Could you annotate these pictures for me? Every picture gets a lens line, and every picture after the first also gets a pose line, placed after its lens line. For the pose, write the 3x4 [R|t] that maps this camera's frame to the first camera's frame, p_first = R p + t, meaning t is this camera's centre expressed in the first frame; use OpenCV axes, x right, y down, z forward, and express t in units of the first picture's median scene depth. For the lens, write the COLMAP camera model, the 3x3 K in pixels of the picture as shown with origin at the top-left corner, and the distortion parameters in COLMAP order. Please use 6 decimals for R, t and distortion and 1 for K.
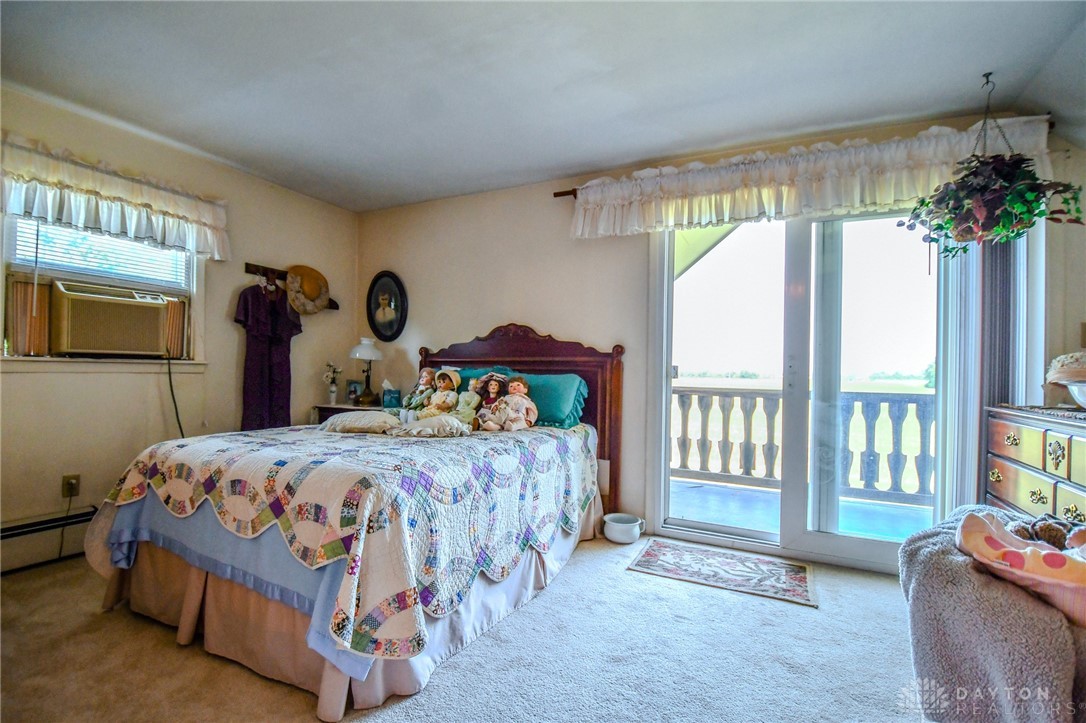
lens RADIAL K [[479.7, 0, 538.6], [0, 479.7, 365.9], [0, 0, 1]] dist [0.022427, -0.027090]
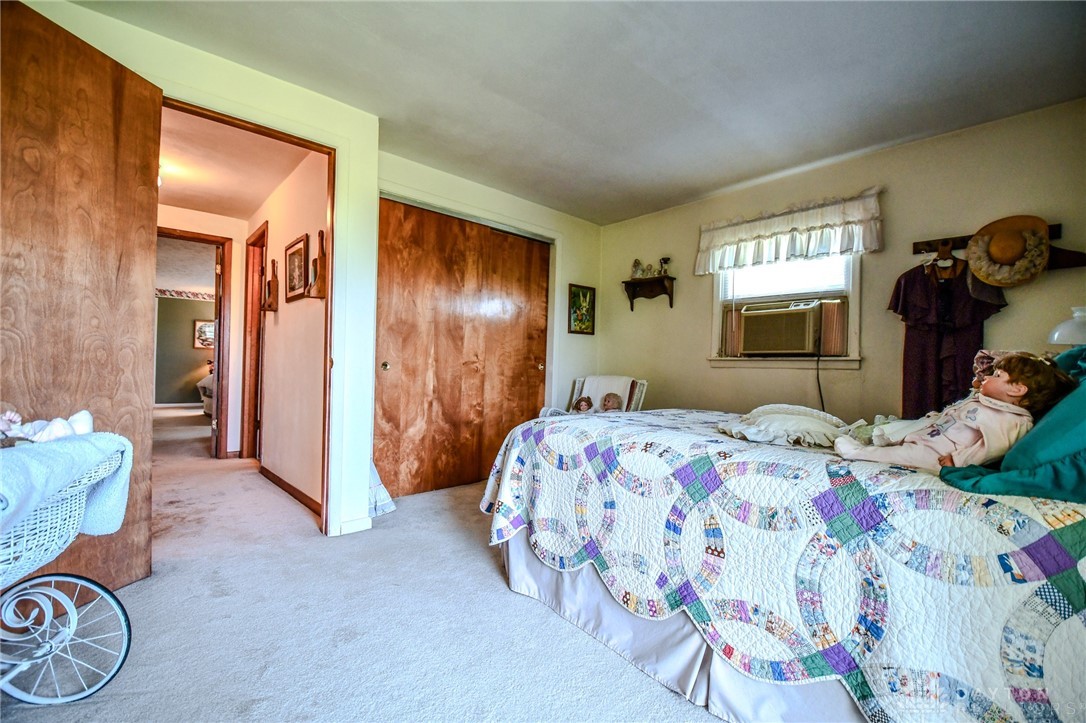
lens RADIAL K [[479.7, 0, 538.6], [0, 479.7, 365.9], [0, 0, 1]] dist [0.022427, -0.027090]
pose [[-0.357447, -0.030706, -0.933429, 0.587742], [-0.023977, 0.999432, -0.023696, 0.058018], [0.933626, 0.013910, -0.357980, 0.927856]]
